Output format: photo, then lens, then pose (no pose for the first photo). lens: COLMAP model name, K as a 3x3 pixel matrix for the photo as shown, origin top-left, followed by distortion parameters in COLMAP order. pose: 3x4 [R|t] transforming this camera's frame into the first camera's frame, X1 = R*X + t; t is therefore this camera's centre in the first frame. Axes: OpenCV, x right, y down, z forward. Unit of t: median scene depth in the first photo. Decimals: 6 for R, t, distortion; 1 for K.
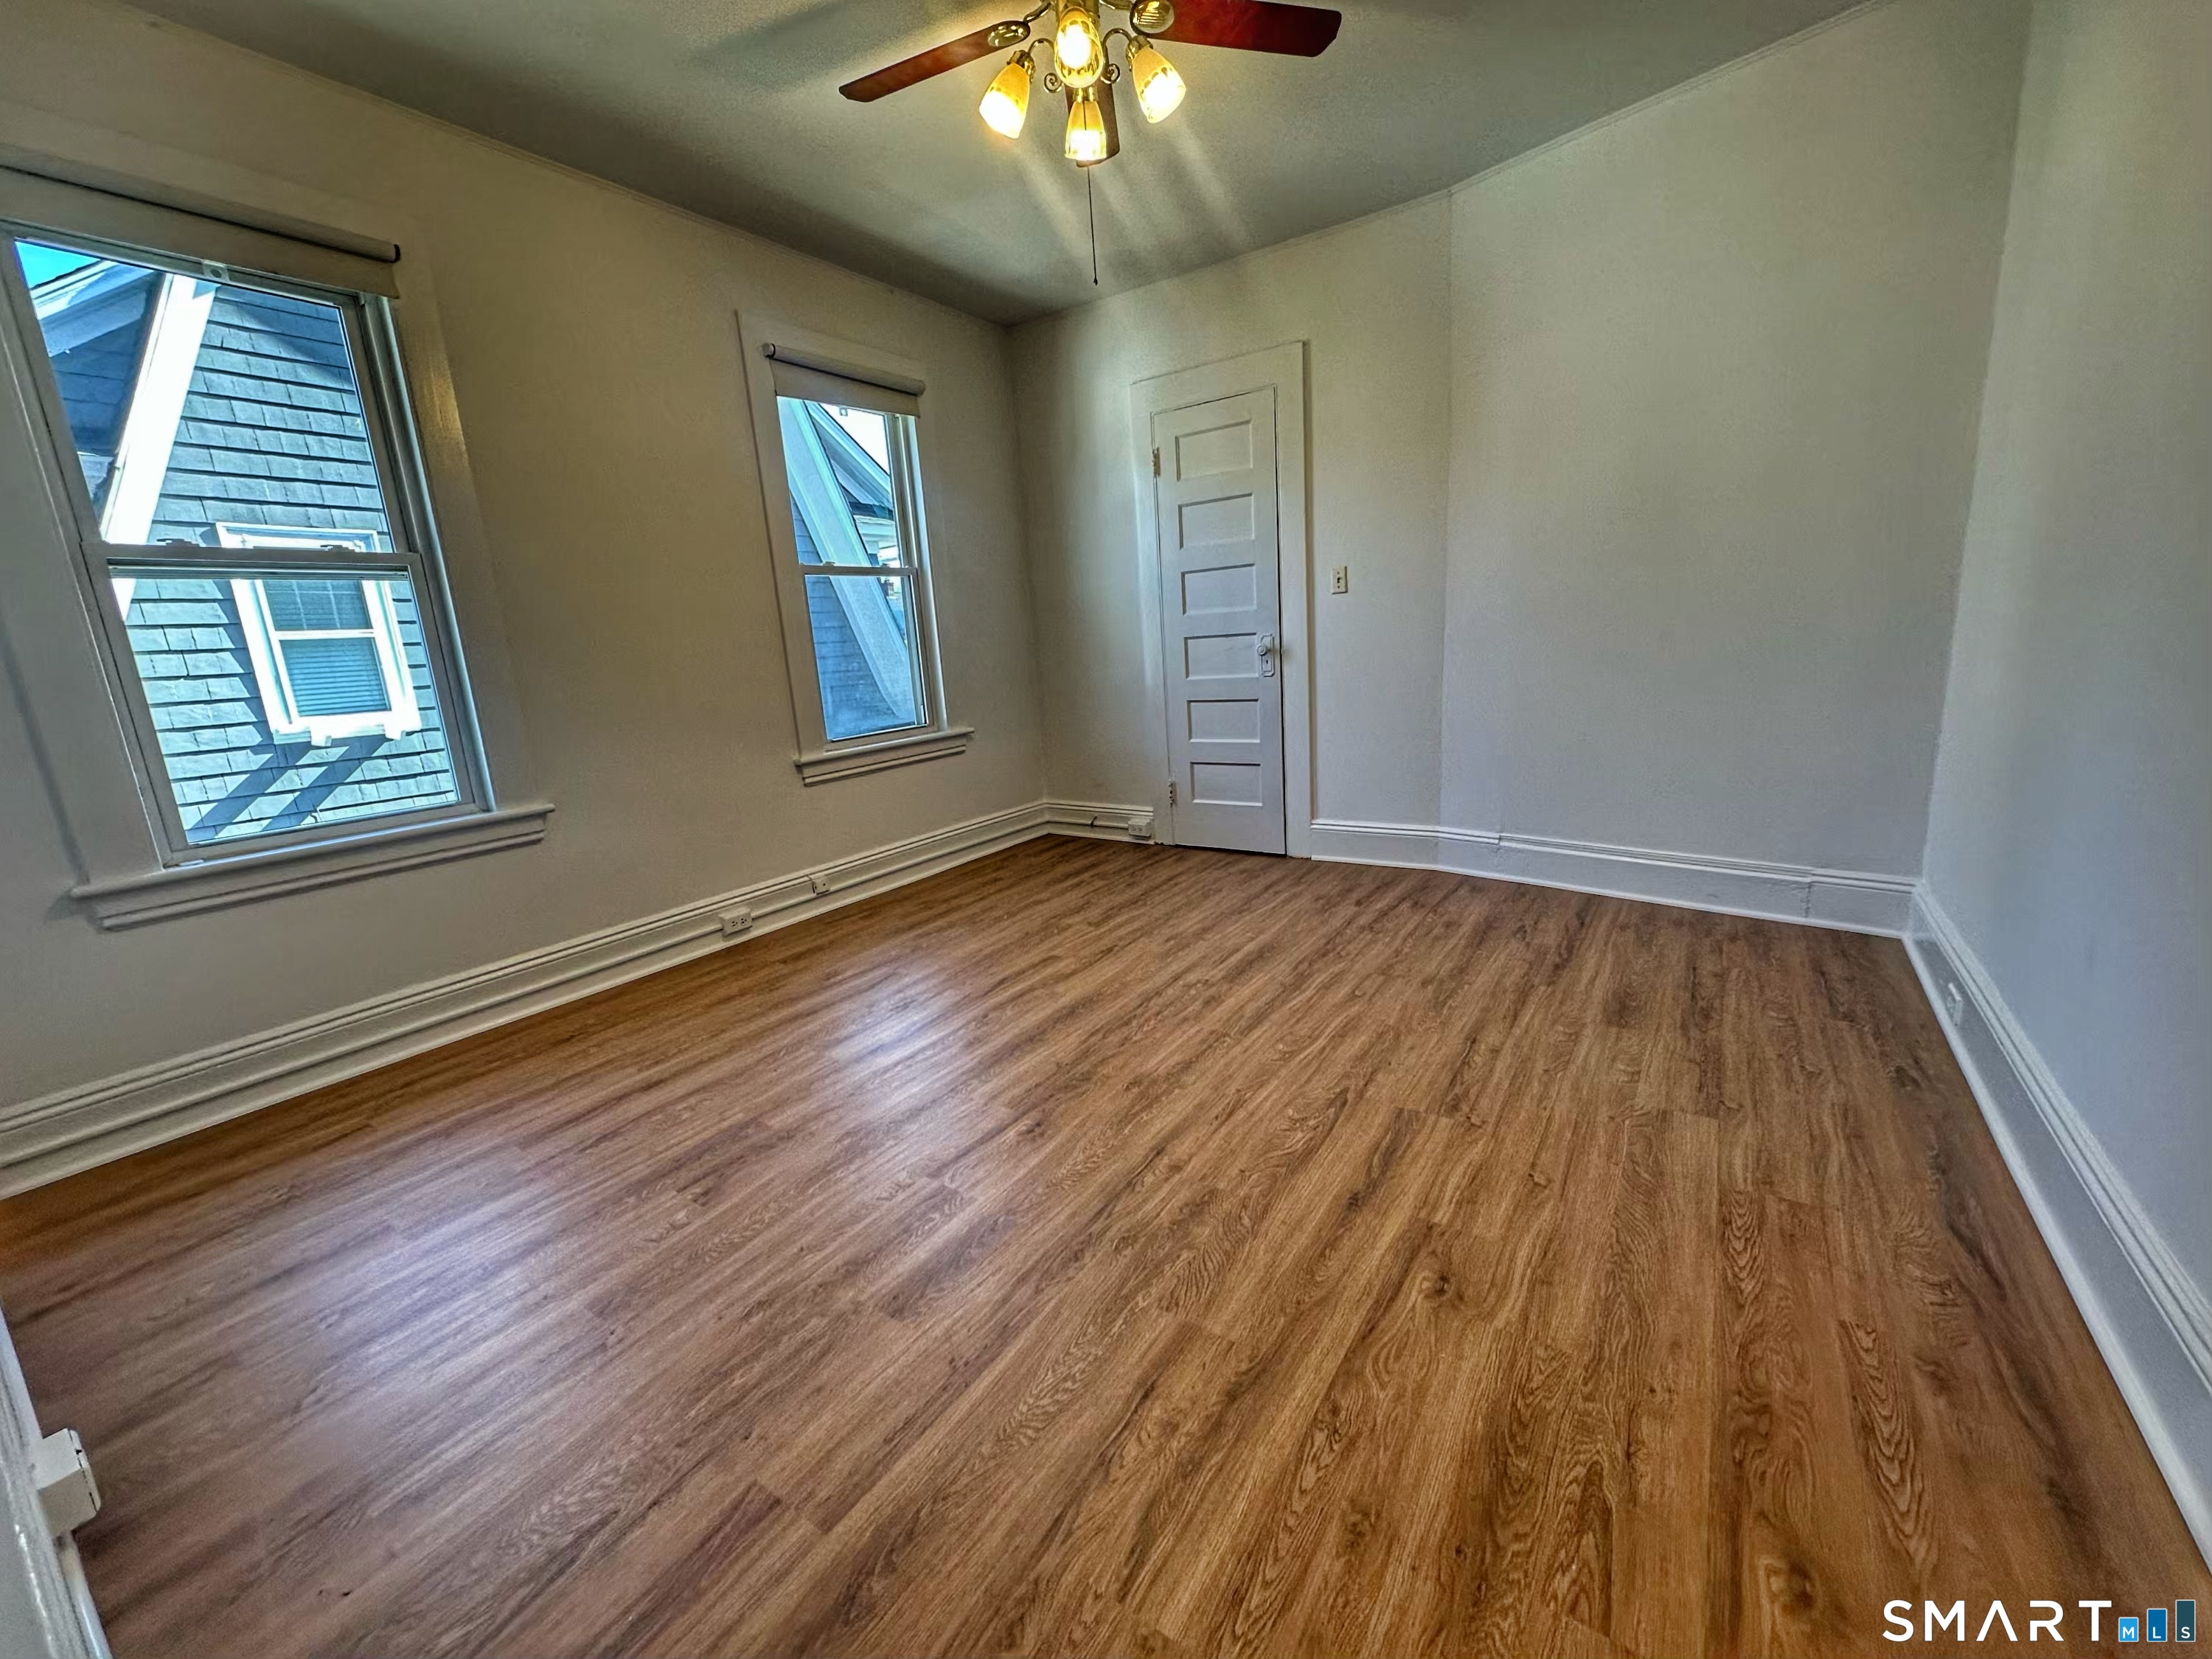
lens RADIAL K [[882.5, 0, 1104.1], [0, 882.5, 824.7], [0, 0, 1]] dist [-0.001344, 0.000482]
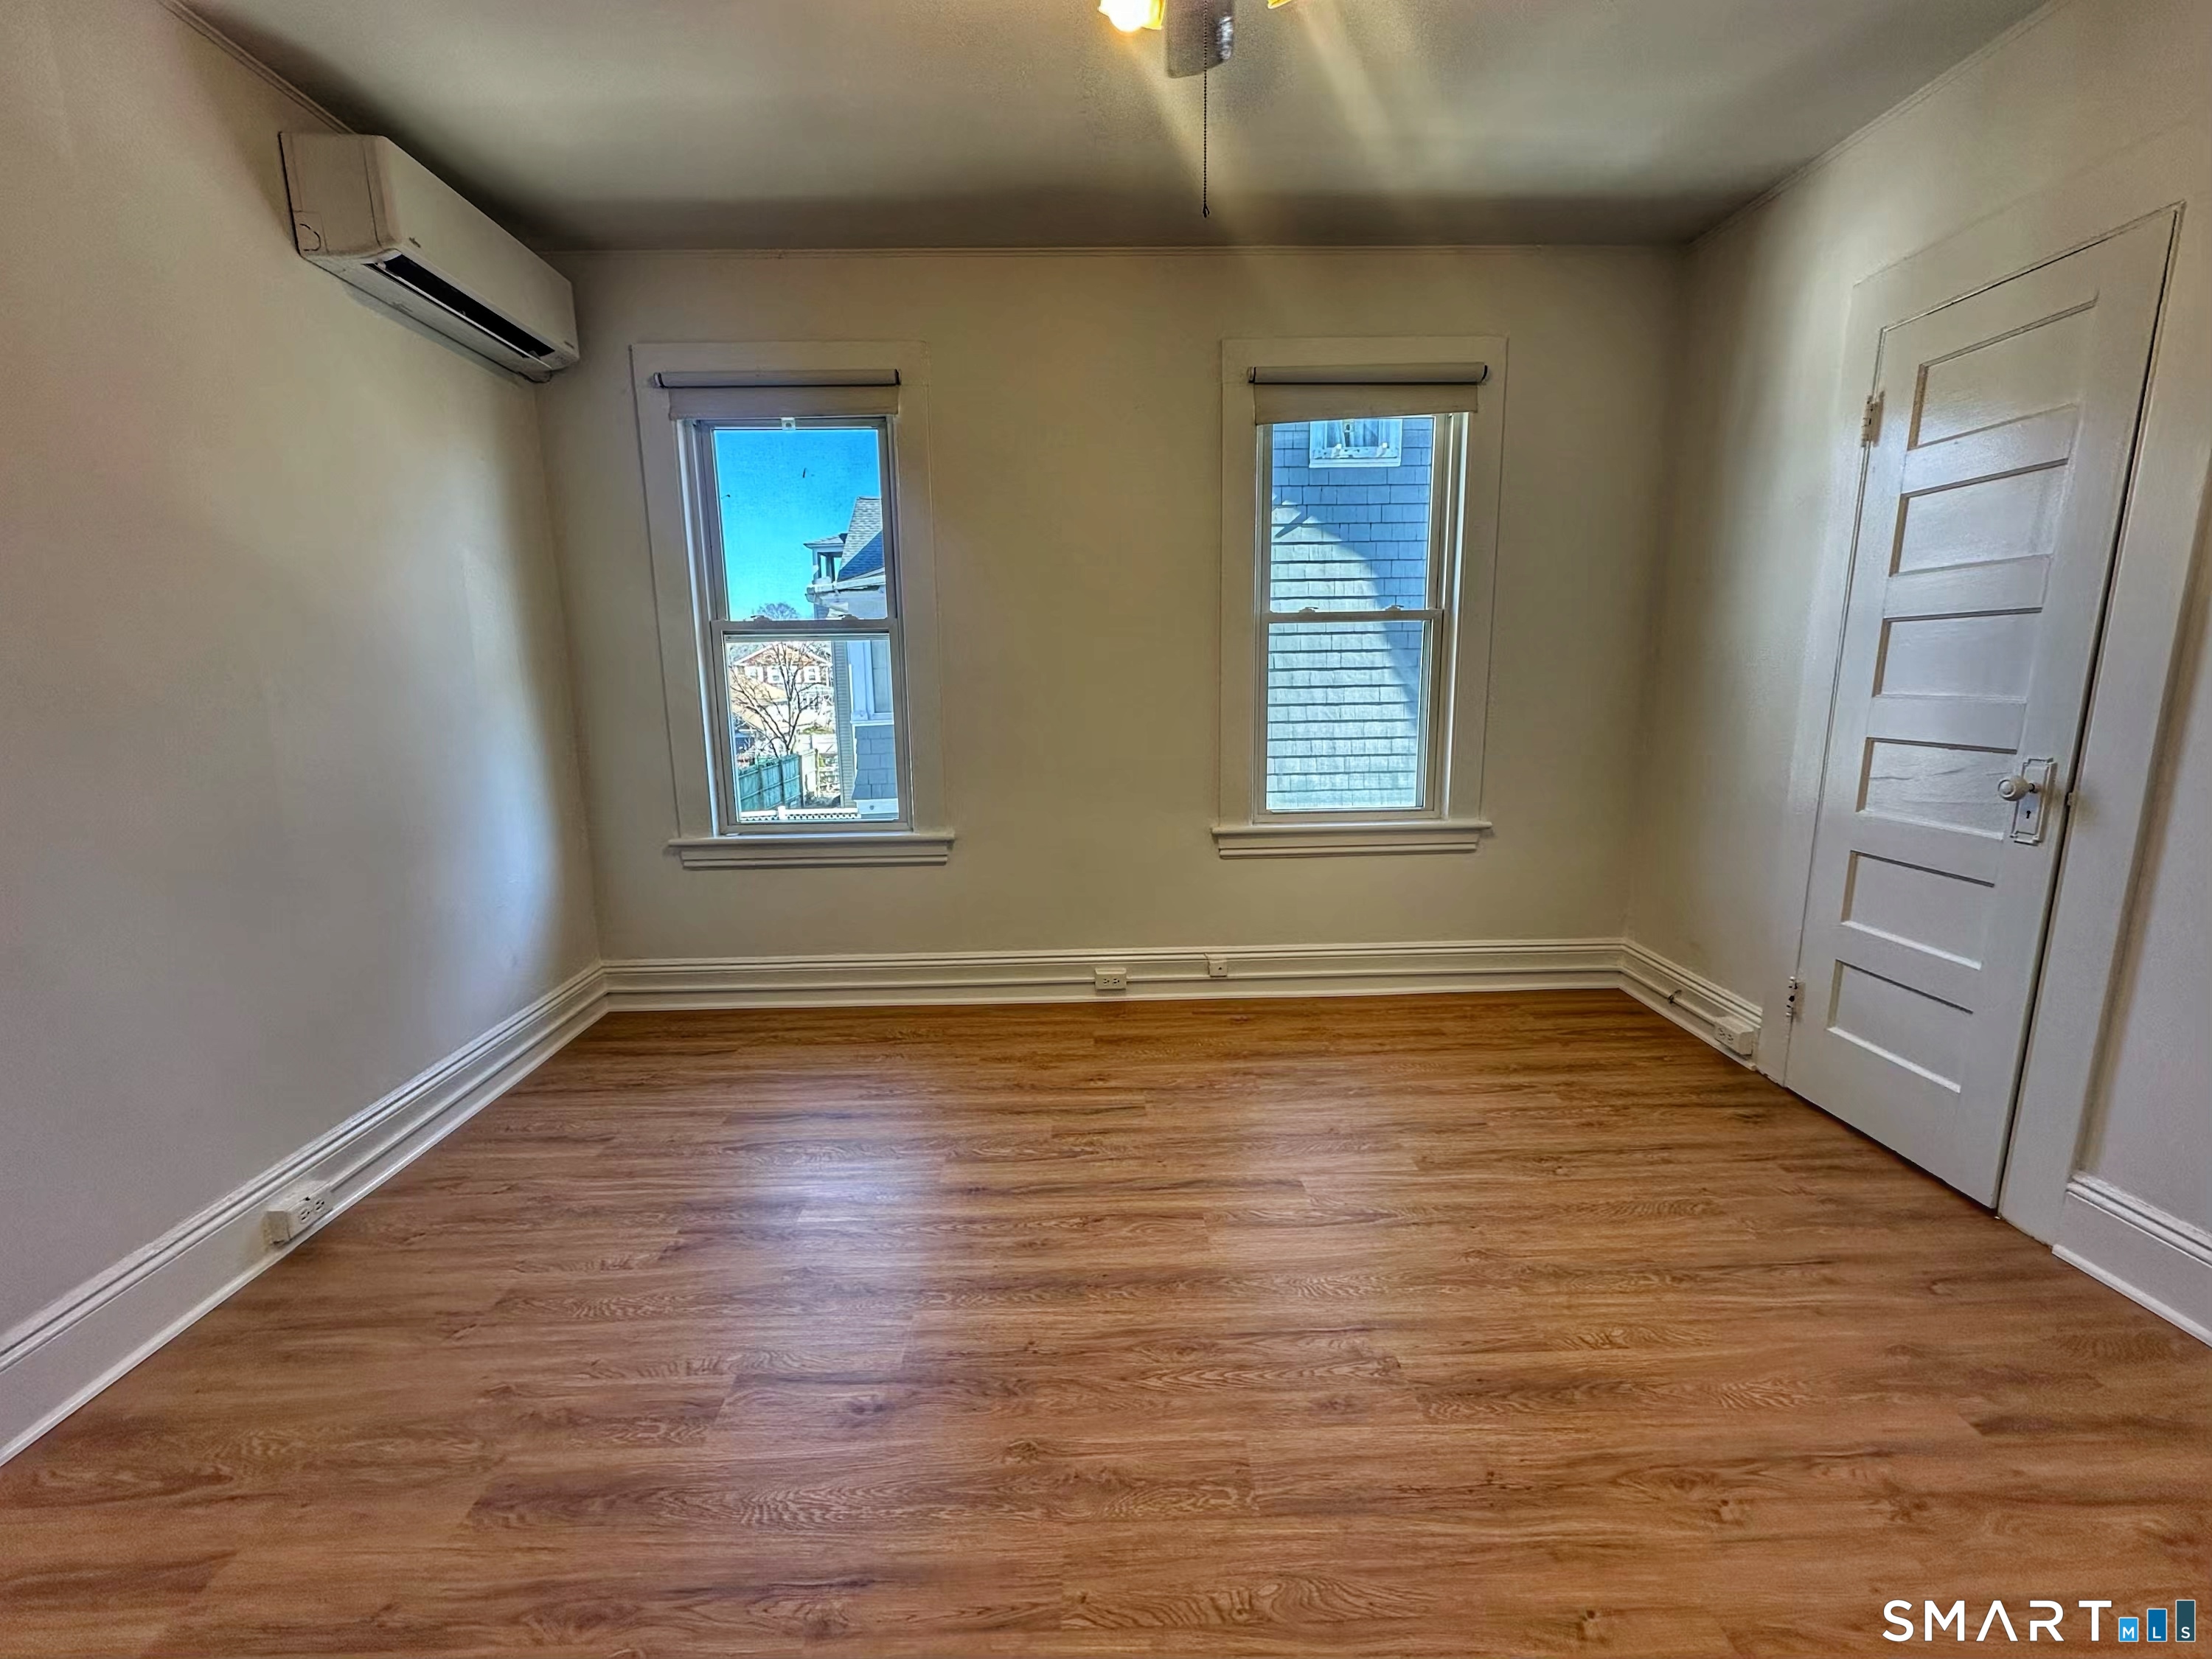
lens RADIAL K [[882.5, 0, 1104.1], [0, 882.5, 824.7], [0, 0, 1]] dist [-0.001344, 0.000482]
pose [[0.587206, 0.195098, -0.785574, 0.324167], [-0.192107, 0.976379, 0.098888, -0.158231], [0.786311, 0.092847, 0.610815, 0.388228]]
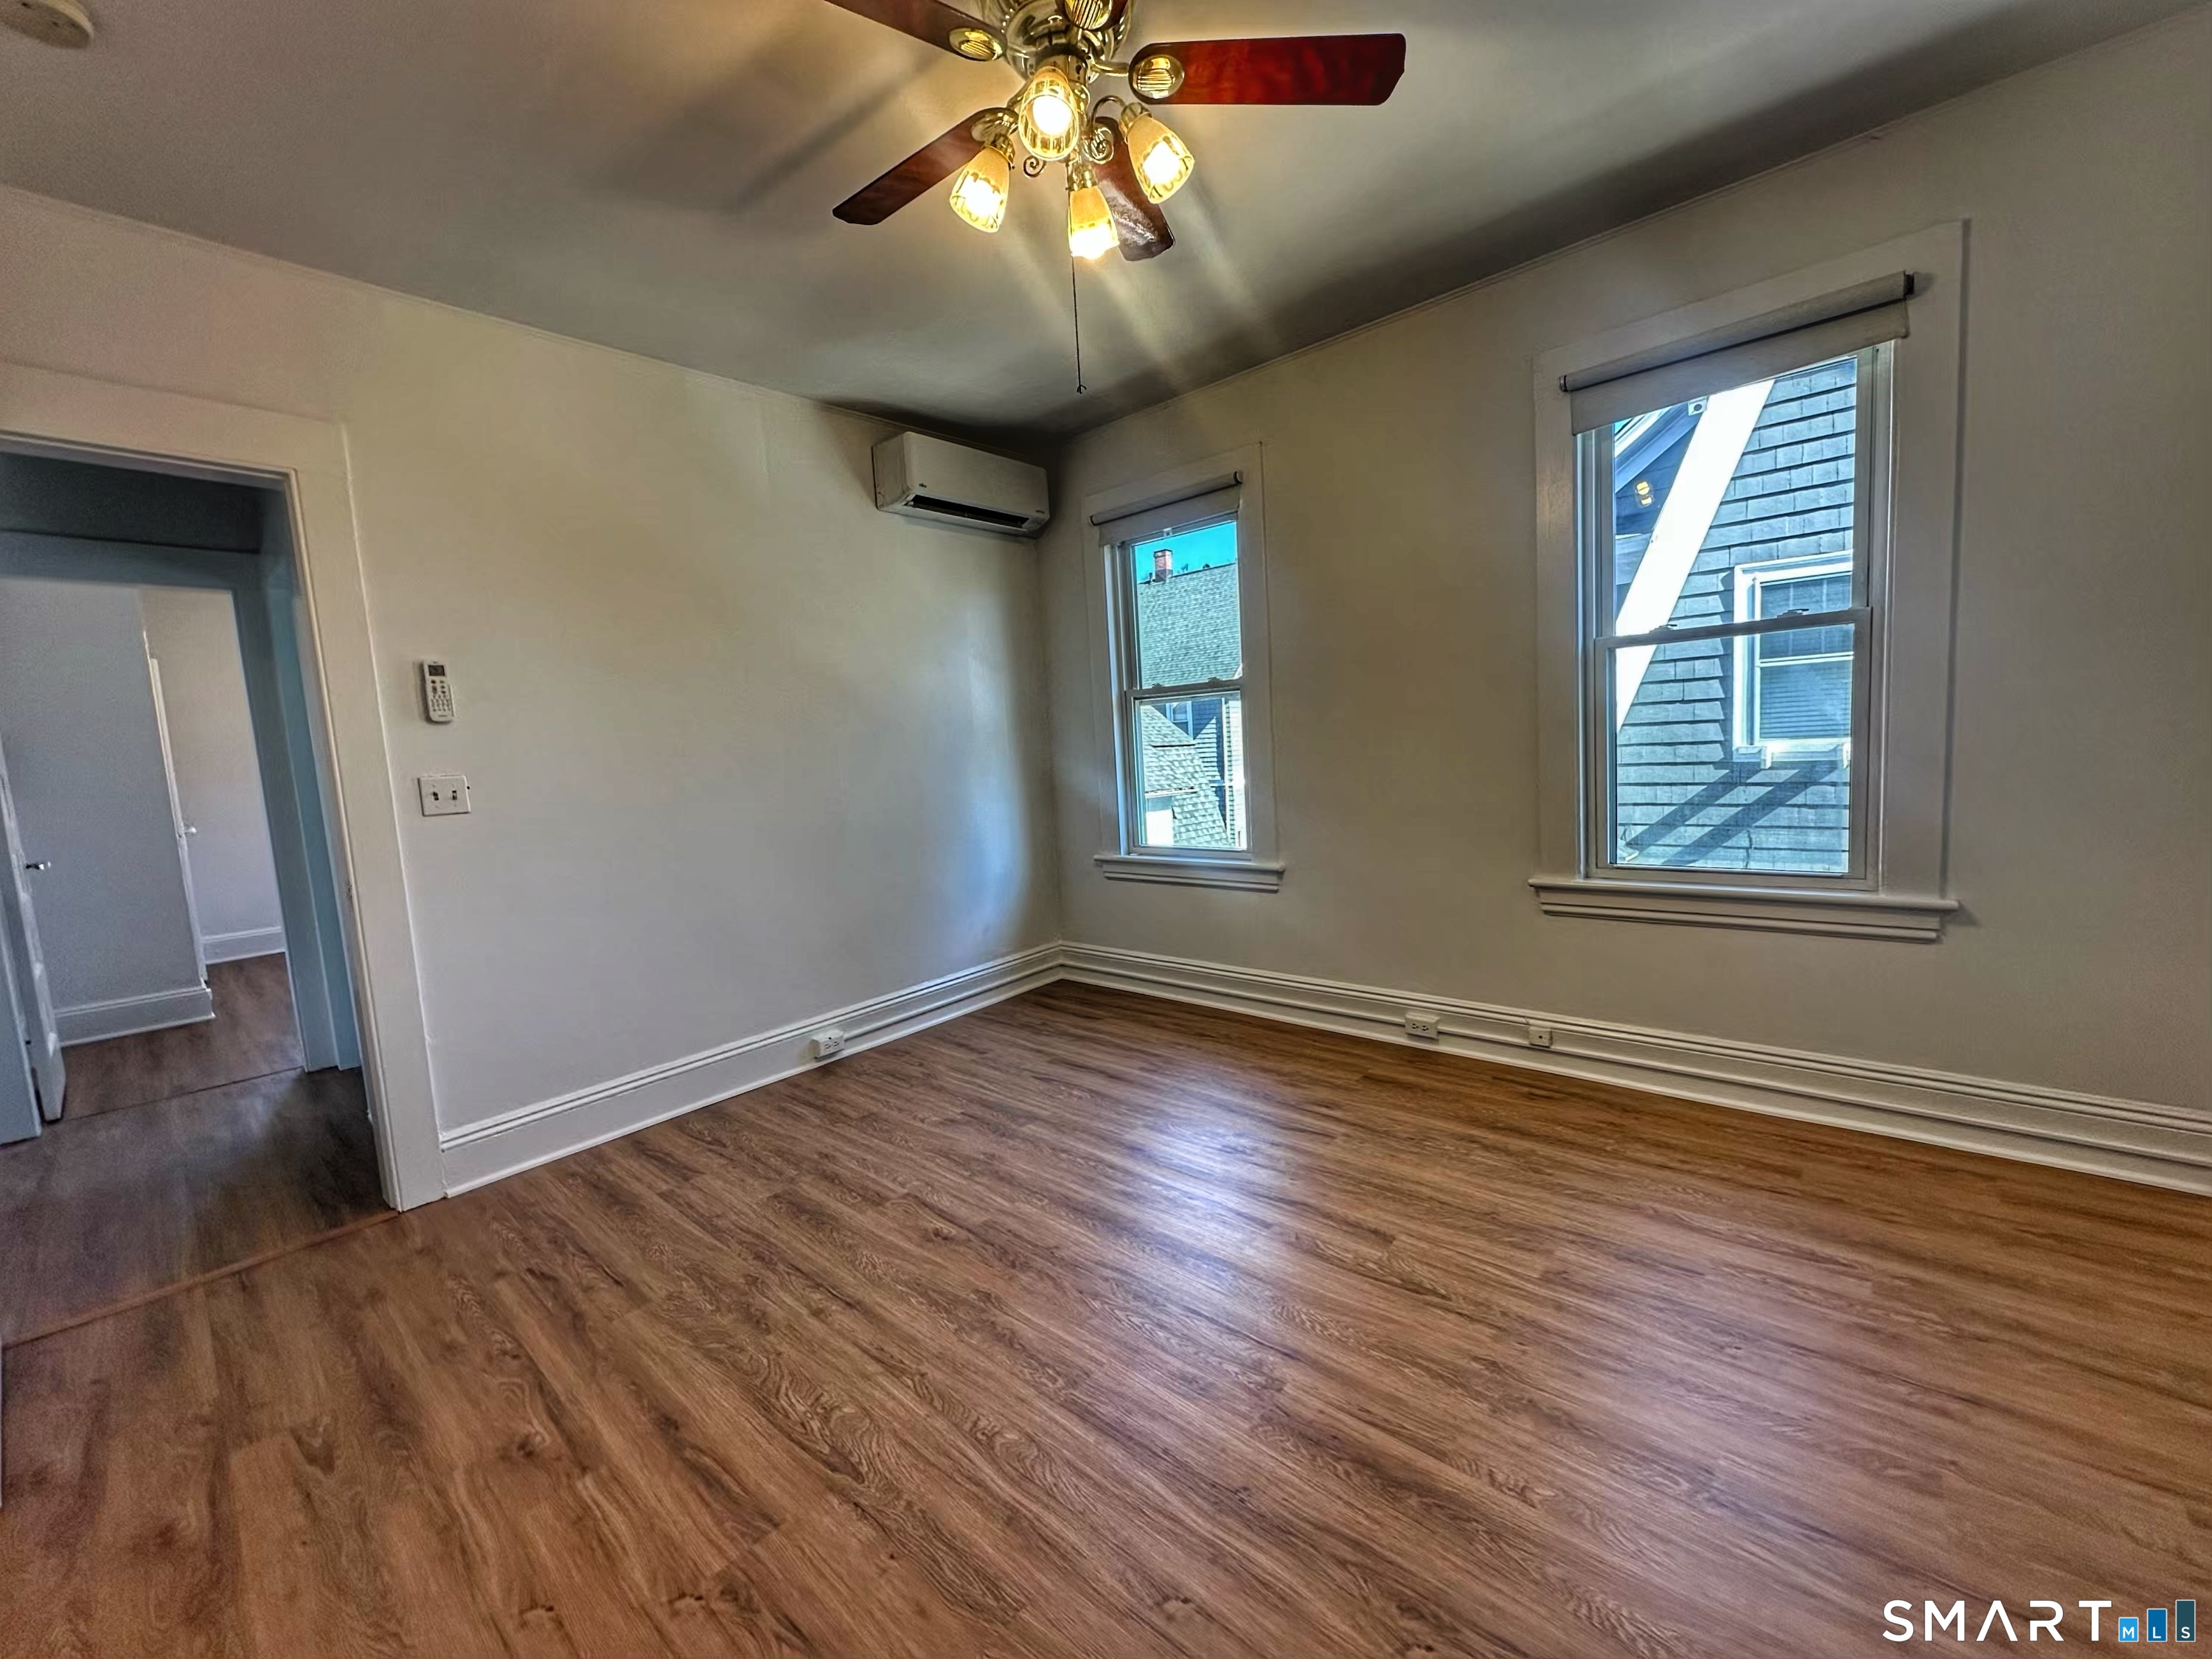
lens RADIAL K [[882.5, 0, 1104.1], [0, 882.5, 824.7], [0, 0, 1]] dist [-0.001344, 0.000482]
pose [[-0.125140, 0.169770, -0.977506, 0.540956], [-0.136742, 0.972897, 0.186475, -0.241205], [0.982671, 0.157001, -0.098534, 0.738780]]
